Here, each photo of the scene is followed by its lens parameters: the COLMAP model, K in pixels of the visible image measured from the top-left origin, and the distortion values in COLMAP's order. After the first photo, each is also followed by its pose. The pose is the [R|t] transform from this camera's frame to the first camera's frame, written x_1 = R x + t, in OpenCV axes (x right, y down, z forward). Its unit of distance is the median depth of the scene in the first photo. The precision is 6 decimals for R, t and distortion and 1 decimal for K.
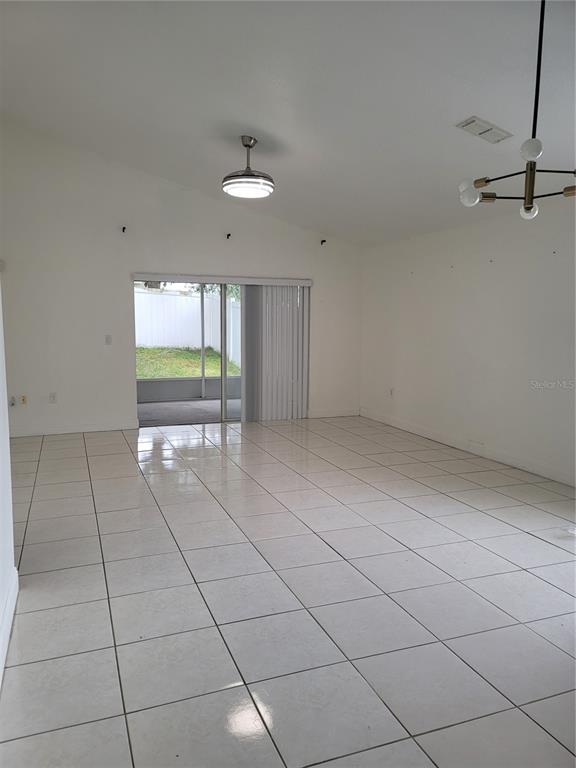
lens RADIAL K [[577.3, 0, 288.0], [0, 577.3, 384.0], [0, 0, 1]] dist [0.058613, 0.002721]
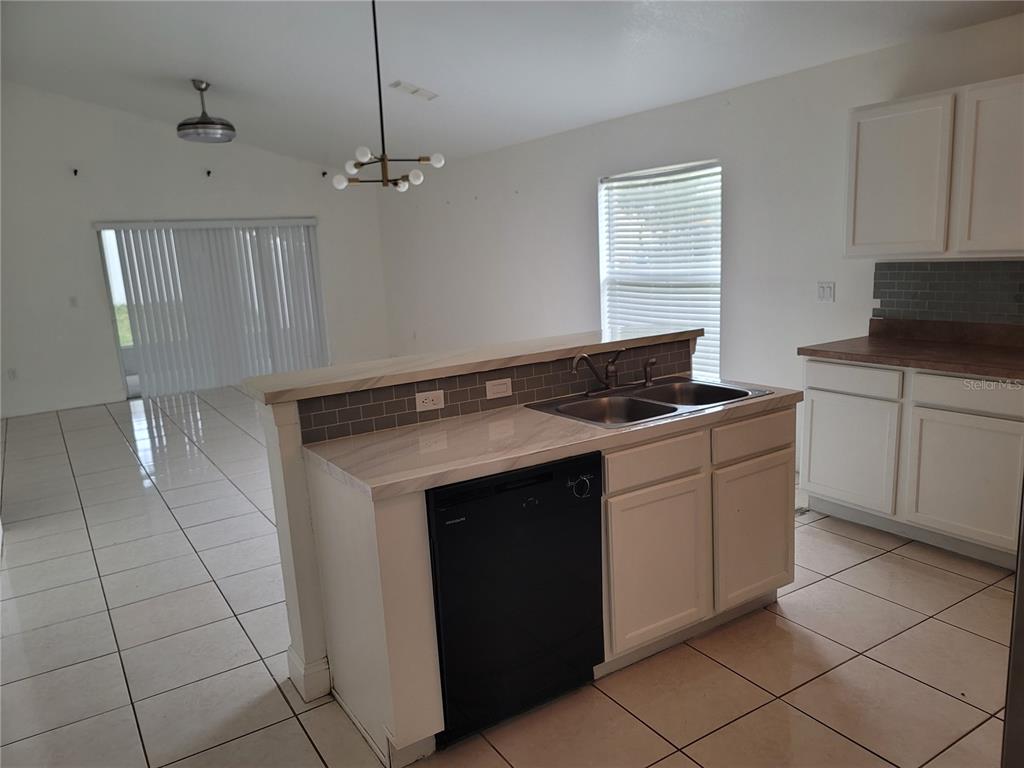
lens RADIAL K [[769.7, 0, 512.0], [0, 769.7, 384.0], [0, 0, 1]] dist [0.058613, 0.002721]
pose [[0.976470, -0.098989, 0.191593, 0.139809], [0.086867, 0.993709, 0.070688, 0.024223], [-0.197385, -0.052381, 0.978926, -0.389419]]
